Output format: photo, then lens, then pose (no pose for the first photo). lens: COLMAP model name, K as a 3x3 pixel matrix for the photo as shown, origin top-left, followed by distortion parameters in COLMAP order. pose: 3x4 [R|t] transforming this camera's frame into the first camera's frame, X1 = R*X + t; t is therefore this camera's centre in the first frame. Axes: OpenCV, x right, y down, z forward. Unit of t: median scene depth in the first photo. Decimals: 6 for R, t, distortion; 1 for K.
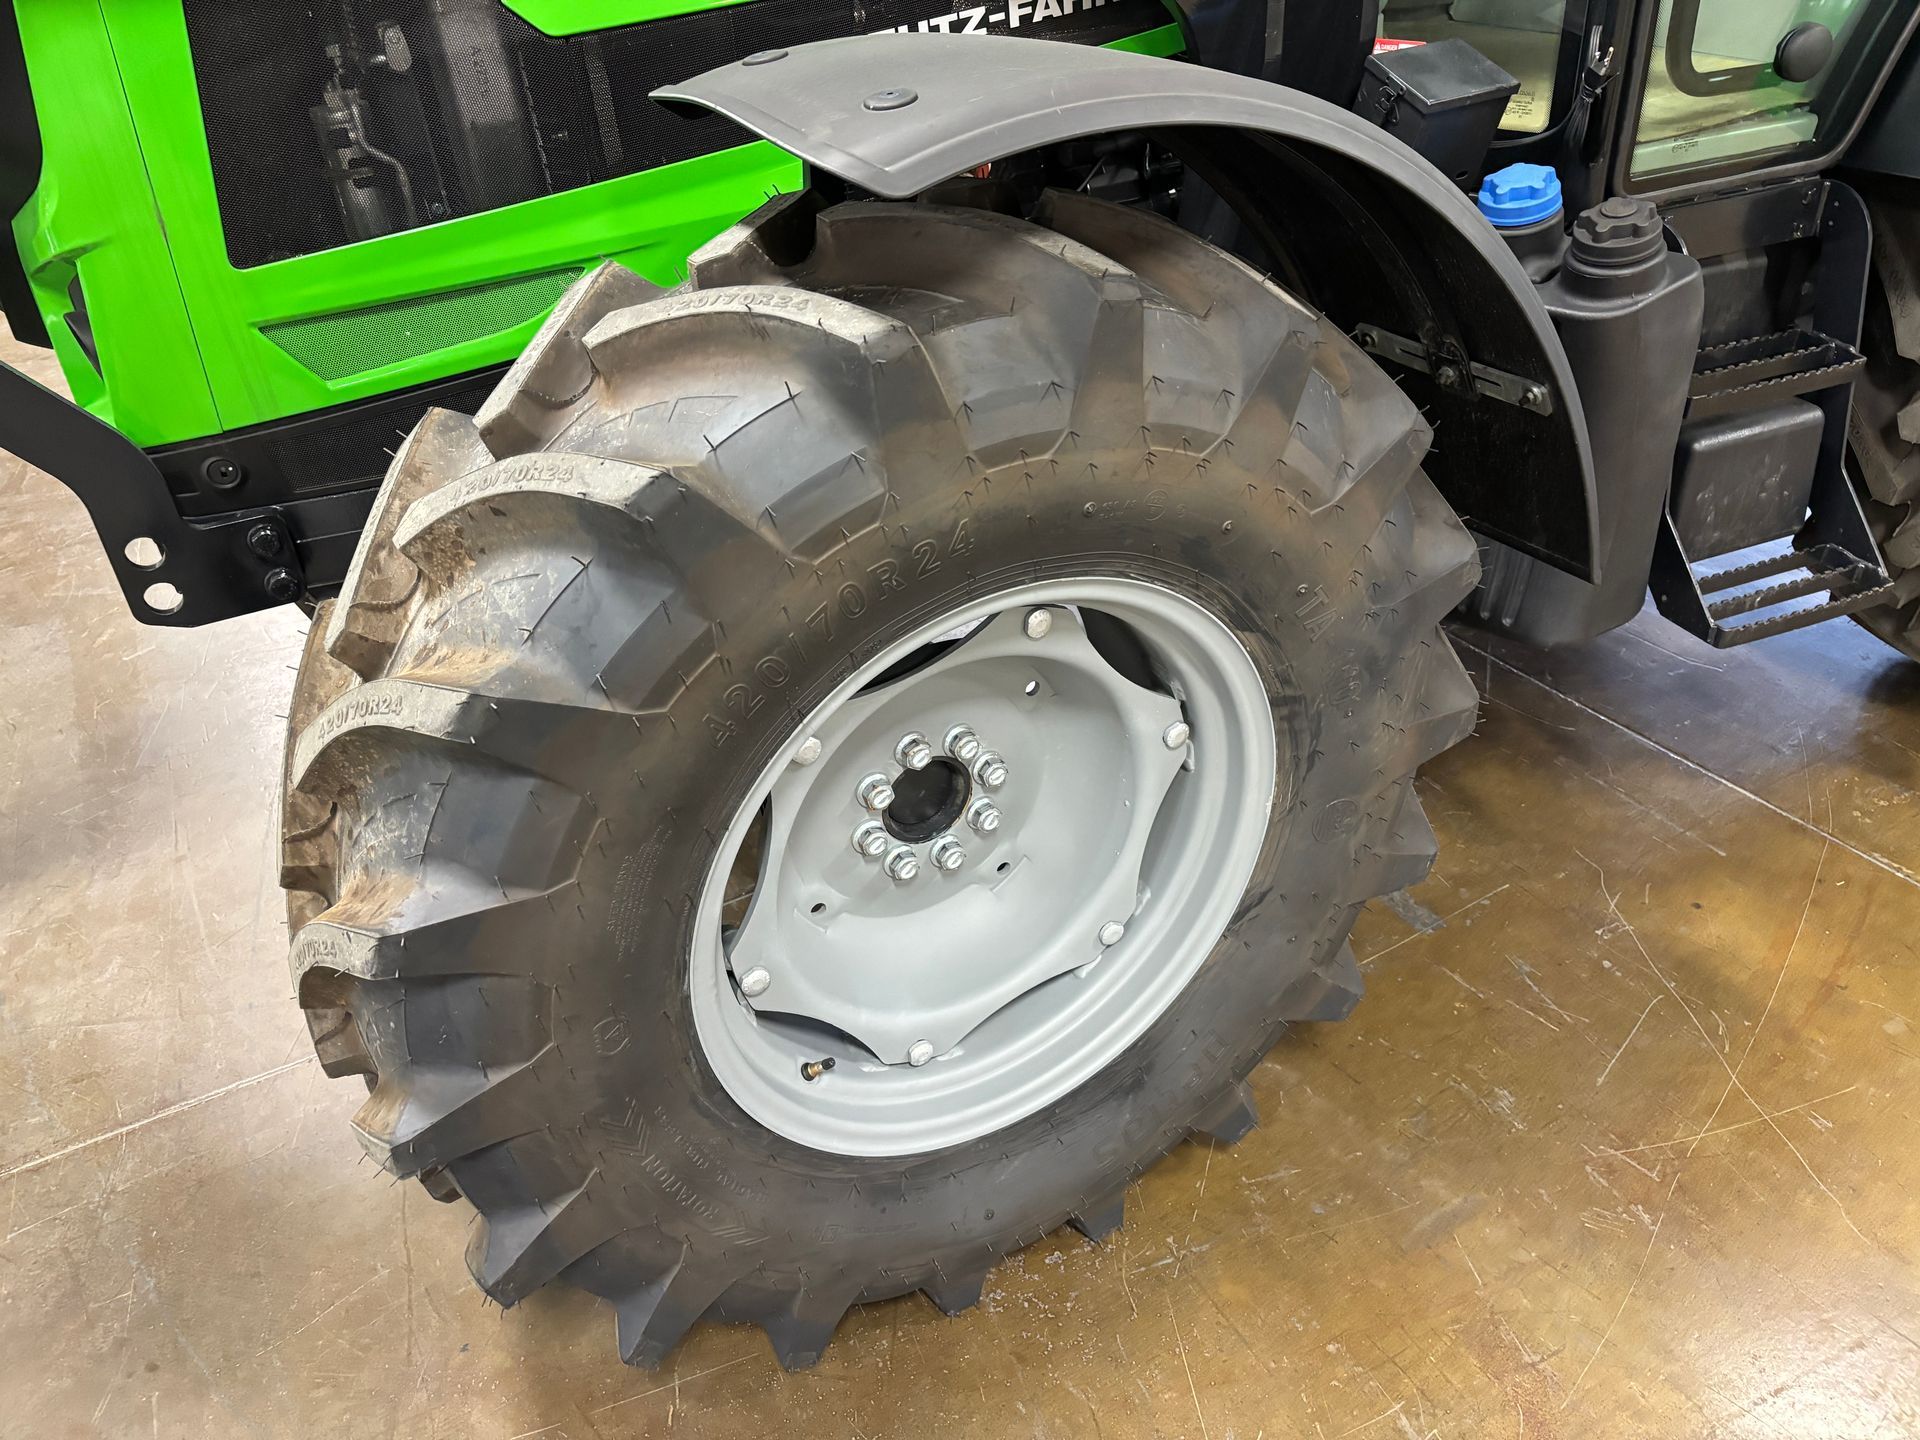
lens RADIAL K [[1432.2, 0, 967.2], [0, 1432.2, 727.2], [0, 0, 1]] dist [0.054803, -0.060443]
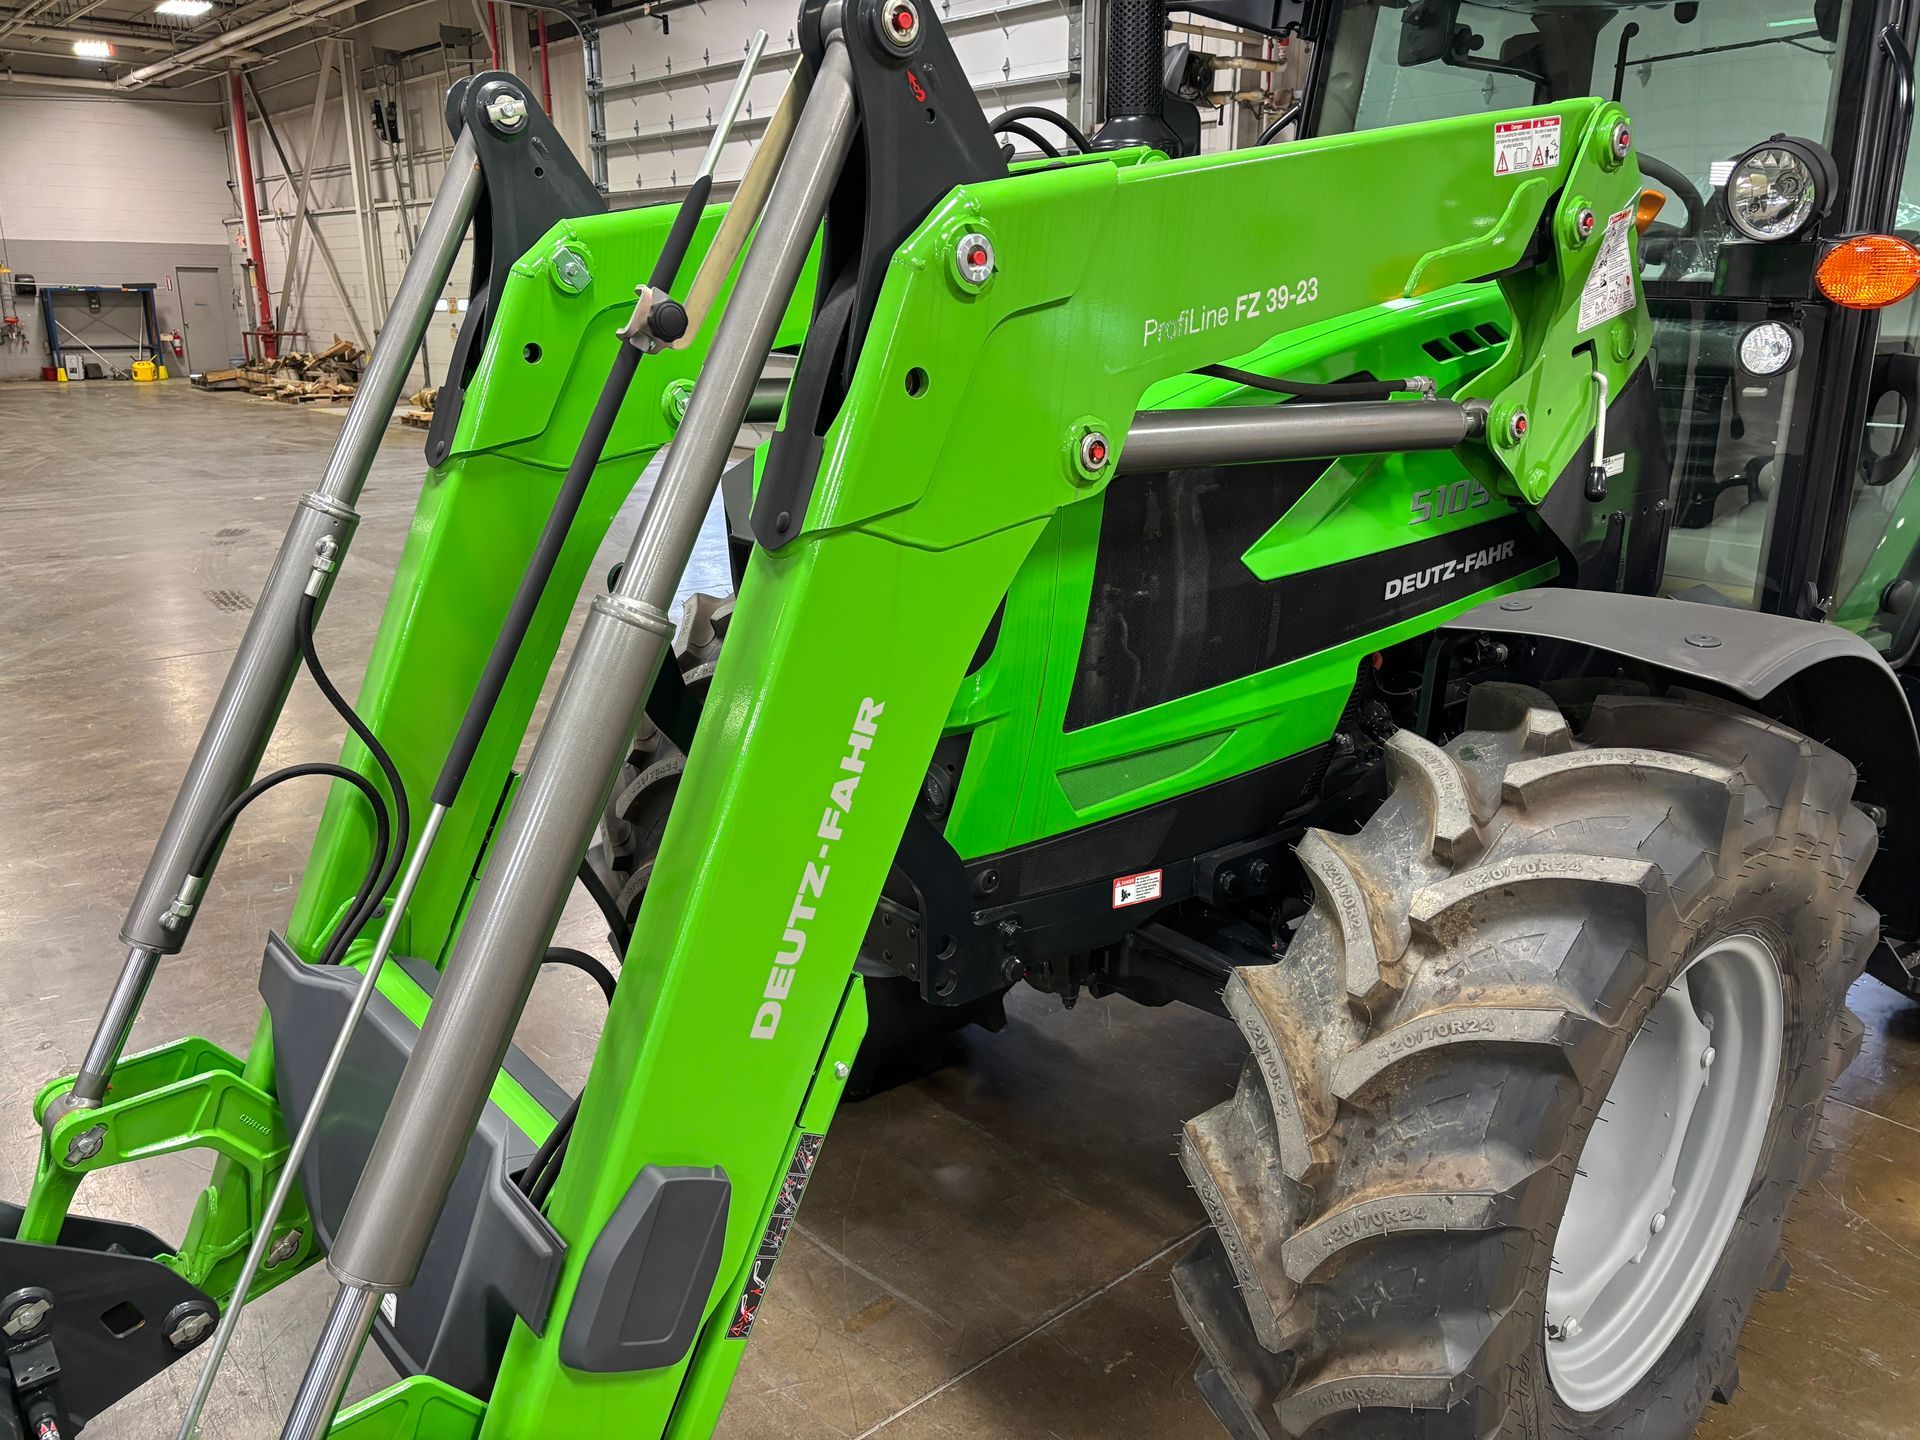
lens RADIAL K [[1479.0, 0, 950.5], [0, 1479.0, 726.2], [0, 0, 1]] dist [0.063663, -0.062315]
pose [[0.974149, 0.003494, 0.225880, -1.209935], [0.061936, 0.957436, -0.281923, 0.083594], [-0.217251, 0.288625, 0.932469, -0.363437]]
